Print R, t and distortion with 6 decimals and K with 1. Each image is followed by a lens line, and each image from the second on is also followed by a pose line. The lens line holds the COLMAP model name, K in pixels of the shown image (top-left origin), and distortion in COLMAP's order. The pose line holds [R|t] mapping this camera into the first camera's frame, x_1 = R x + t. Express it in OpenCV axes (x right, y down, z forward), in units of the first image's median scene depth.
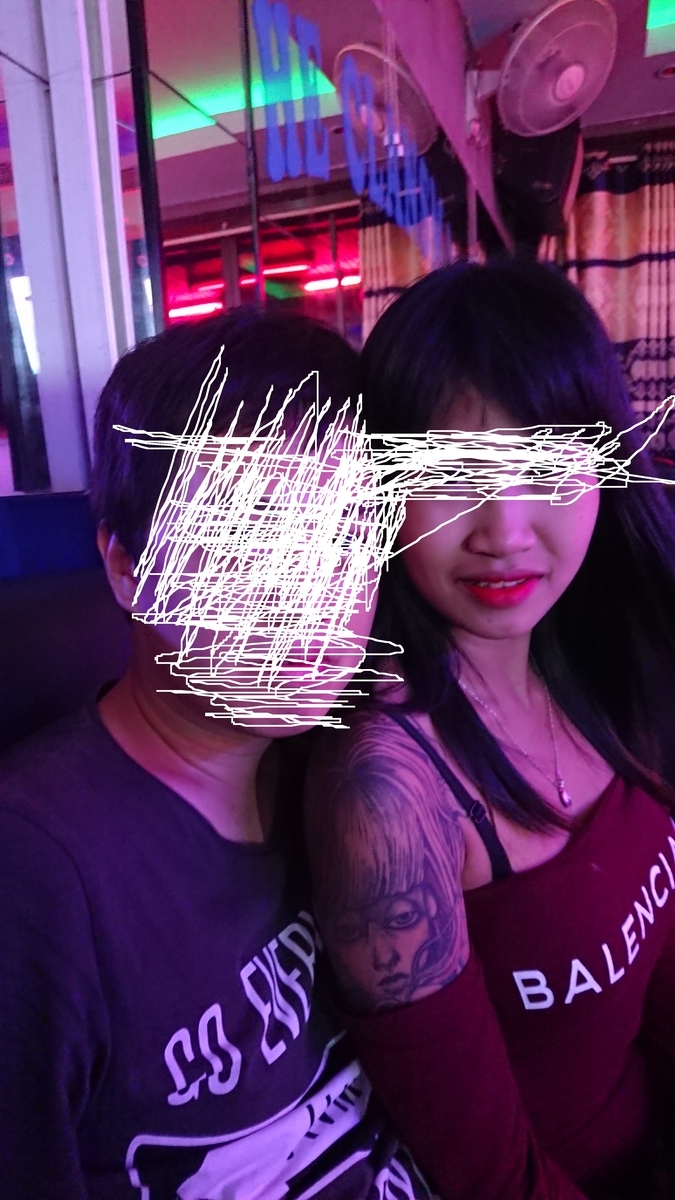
lens RADIAL K [[718.9, 0, 337.5], [0, 718.9, 600.0], [0, 0, 1]] dist [0.026293, -0.047235]
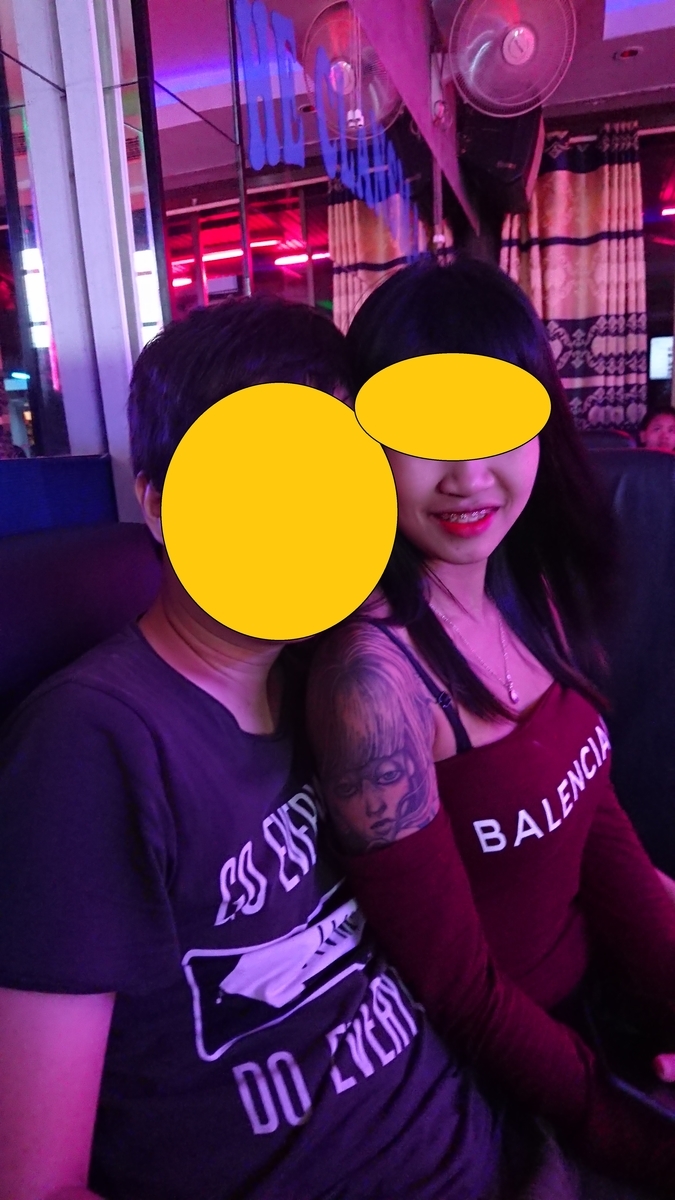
lens RADIAL K [[718.9, 0, 337.5], [0, 718.9, 600.0], [0, 0, 1]] dist [0.026293, -0.047235]
pose [[0.999059, -0.013893, 0.041088, -0.041779], [0.012612, 0.999431, 0.031285, 0.069189], [-0.041499, -0.030737, 0.998666, -0.232810]]
